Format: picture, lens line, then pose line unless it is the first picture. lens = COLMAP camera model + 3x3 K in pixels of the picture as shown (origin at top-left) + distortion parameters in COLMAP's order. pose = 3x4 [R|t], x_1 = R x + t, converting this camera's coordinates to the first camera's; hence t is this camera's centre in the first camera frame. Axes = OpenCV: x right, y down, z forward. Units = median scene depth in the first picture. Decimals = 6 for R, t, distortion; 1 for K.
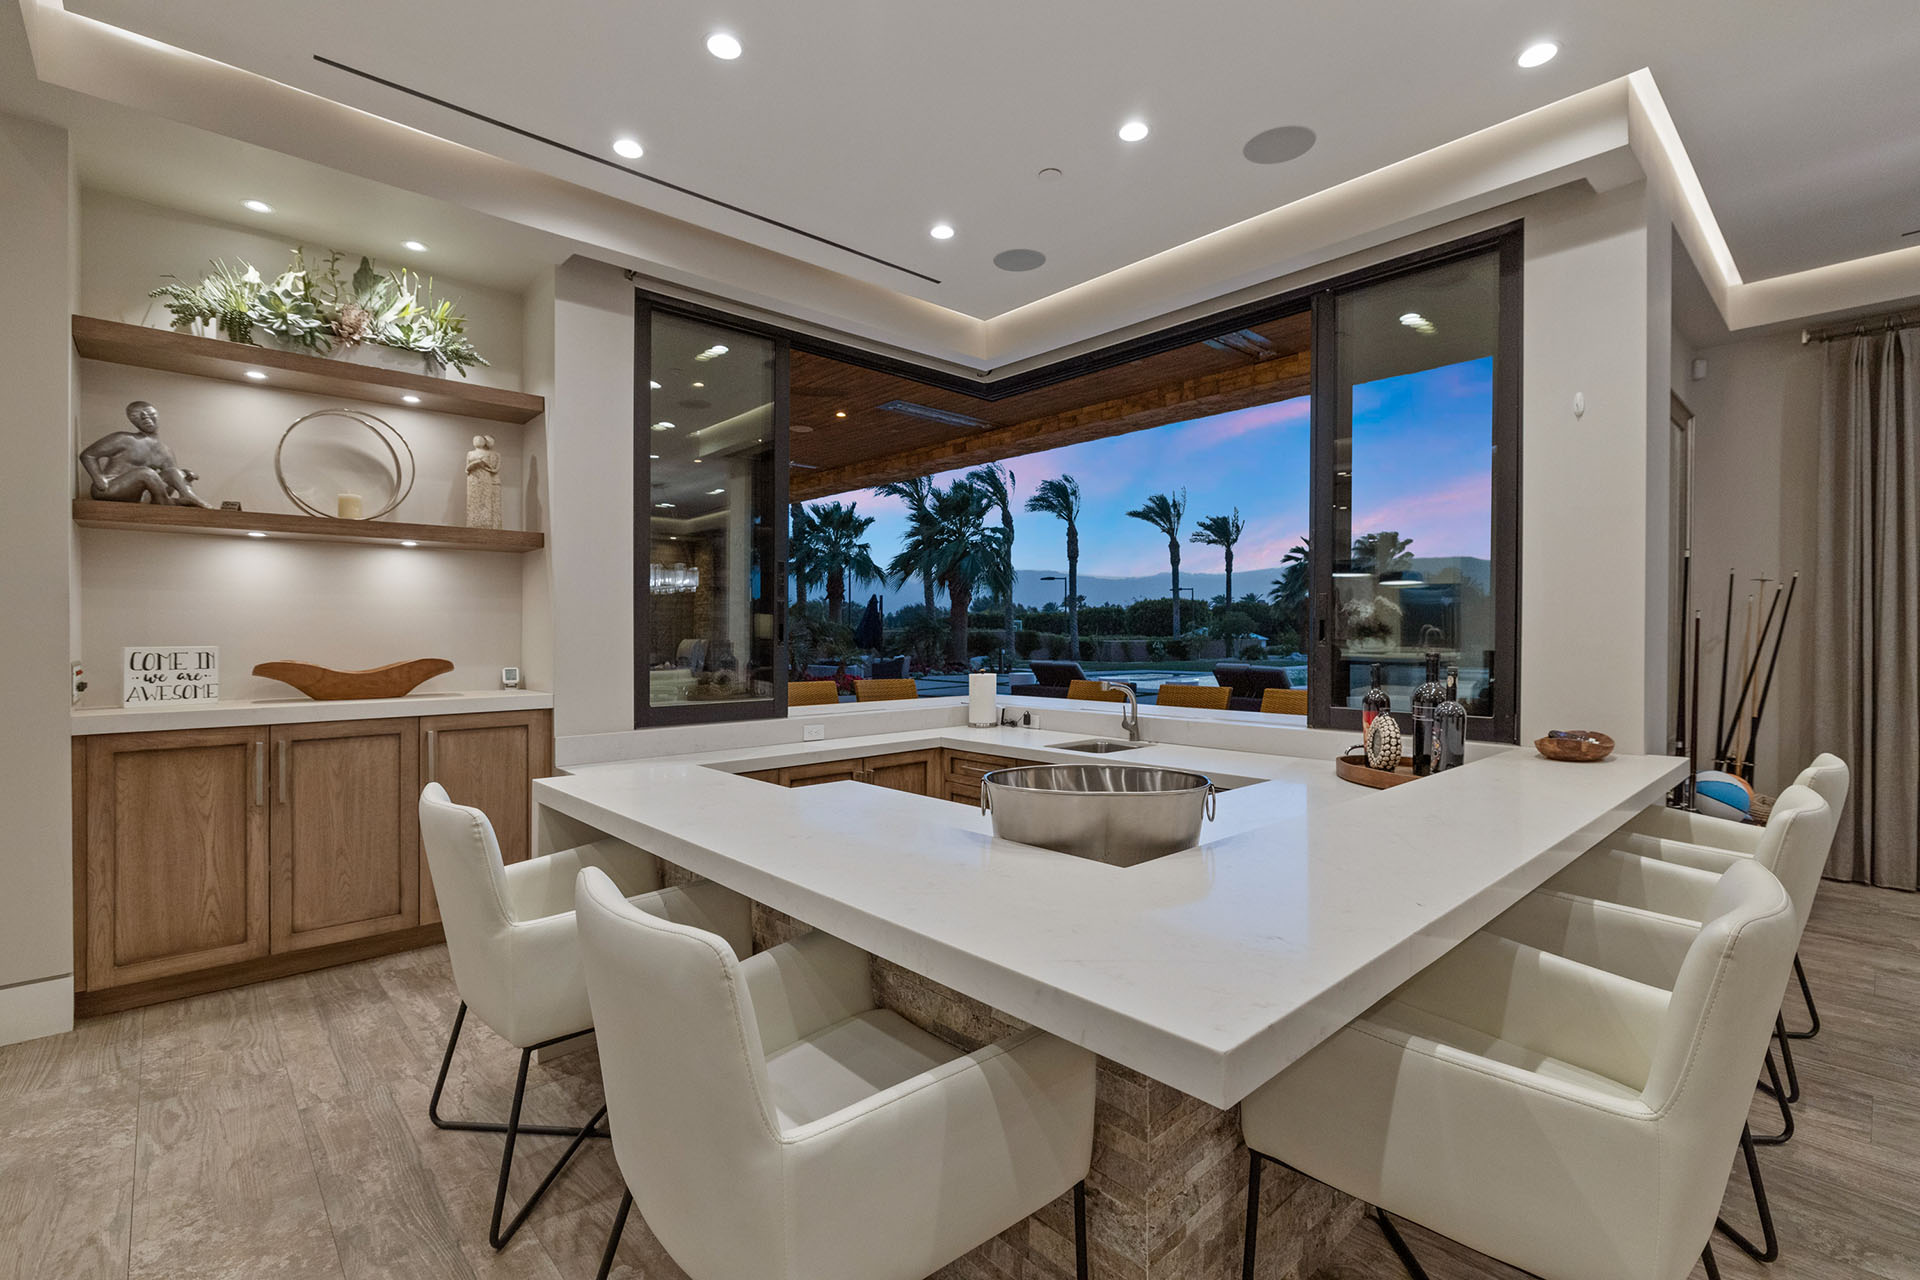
lens RADIAL K [[863.2, 0, 951.1], [0, 863.2, 650.6], [0, 0, 1]] dist [0.015270, 0.000578]
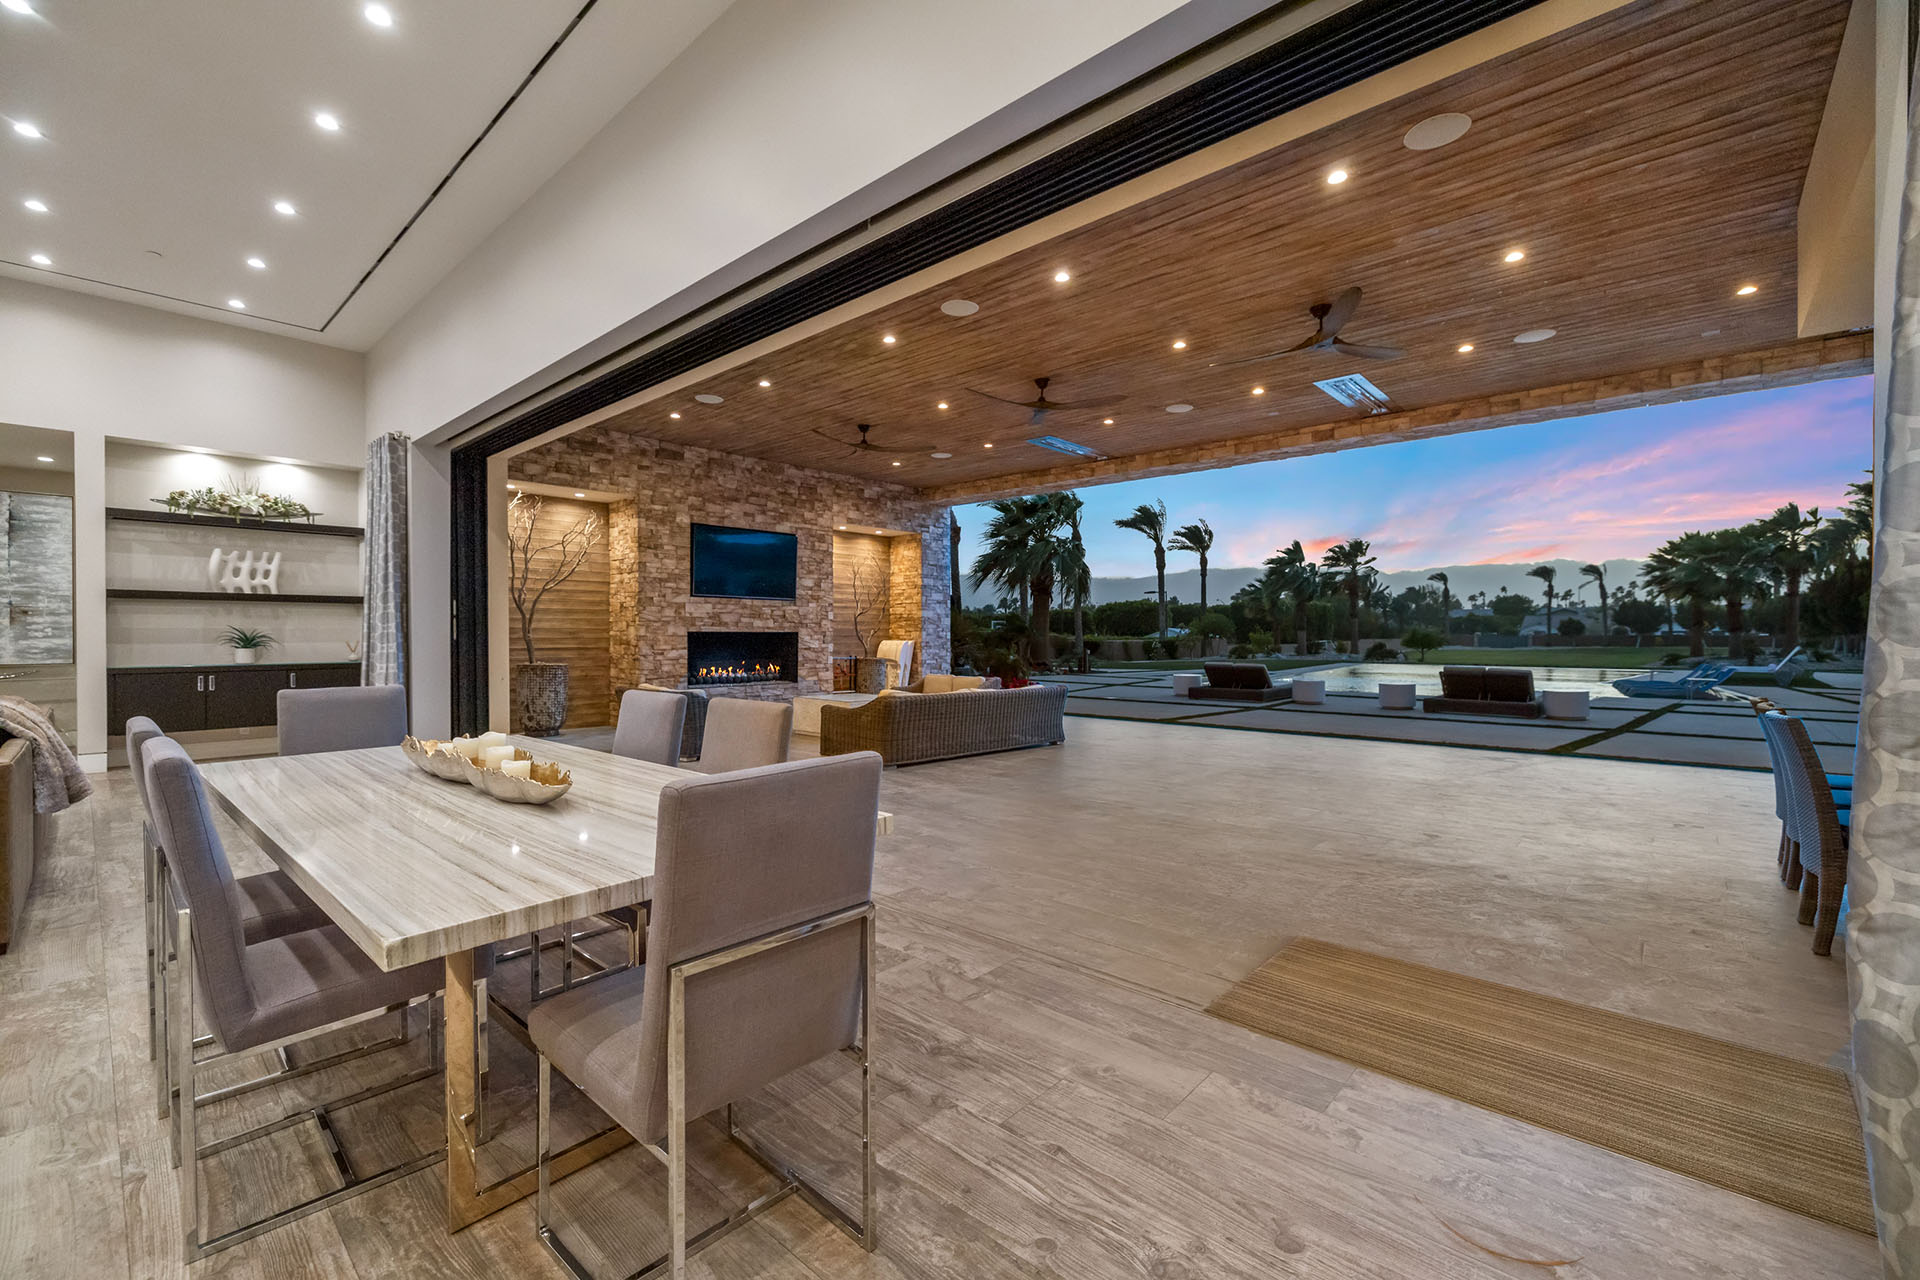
lens RADIAL K [[806.4, 0, 955.9], [0, 806.4, 629.1], [0, 0, 1]] dist [0.004874, 0.000101]
pose [[0.994505, 0.000671, 0.104690, -0.164703], [0.001965, 0.999684, -0.025074, -0.002083], [-0.104674, 0.025142, 0.994189, 0.065507]]
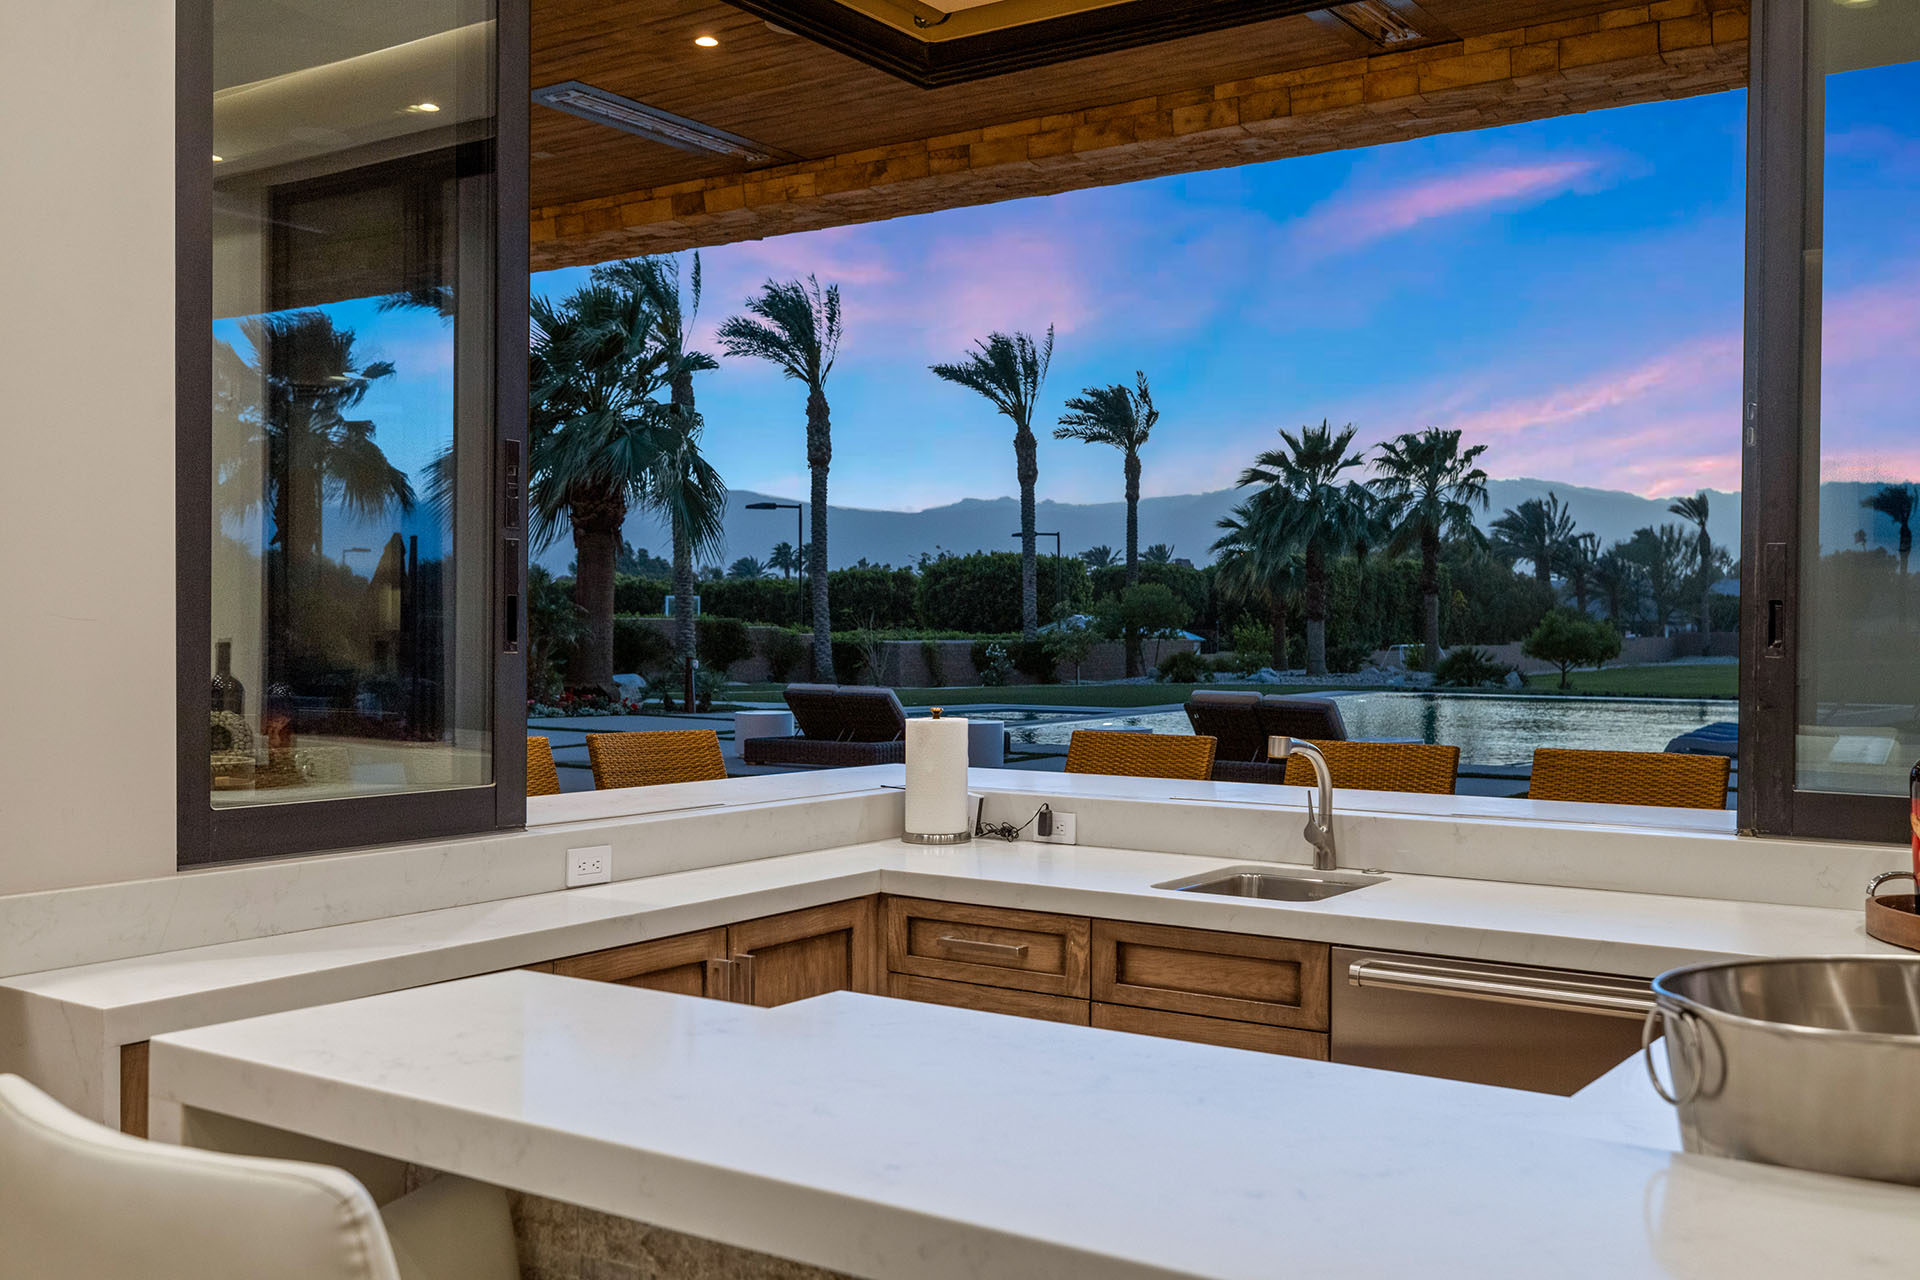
lens RADIAL K [[1853.2, 0, 937.9], [0, 1853.2, 690.2], [0, 0, 1]] dist [-0.008118, 0.000000]
pose [[0.975842, -0.001117, 0.218475, -0.025543], [-0.002283, 0.999880, 0.015308, -0.000169], [-0.218465, -0.015437, 0.975723, 0.015717]]
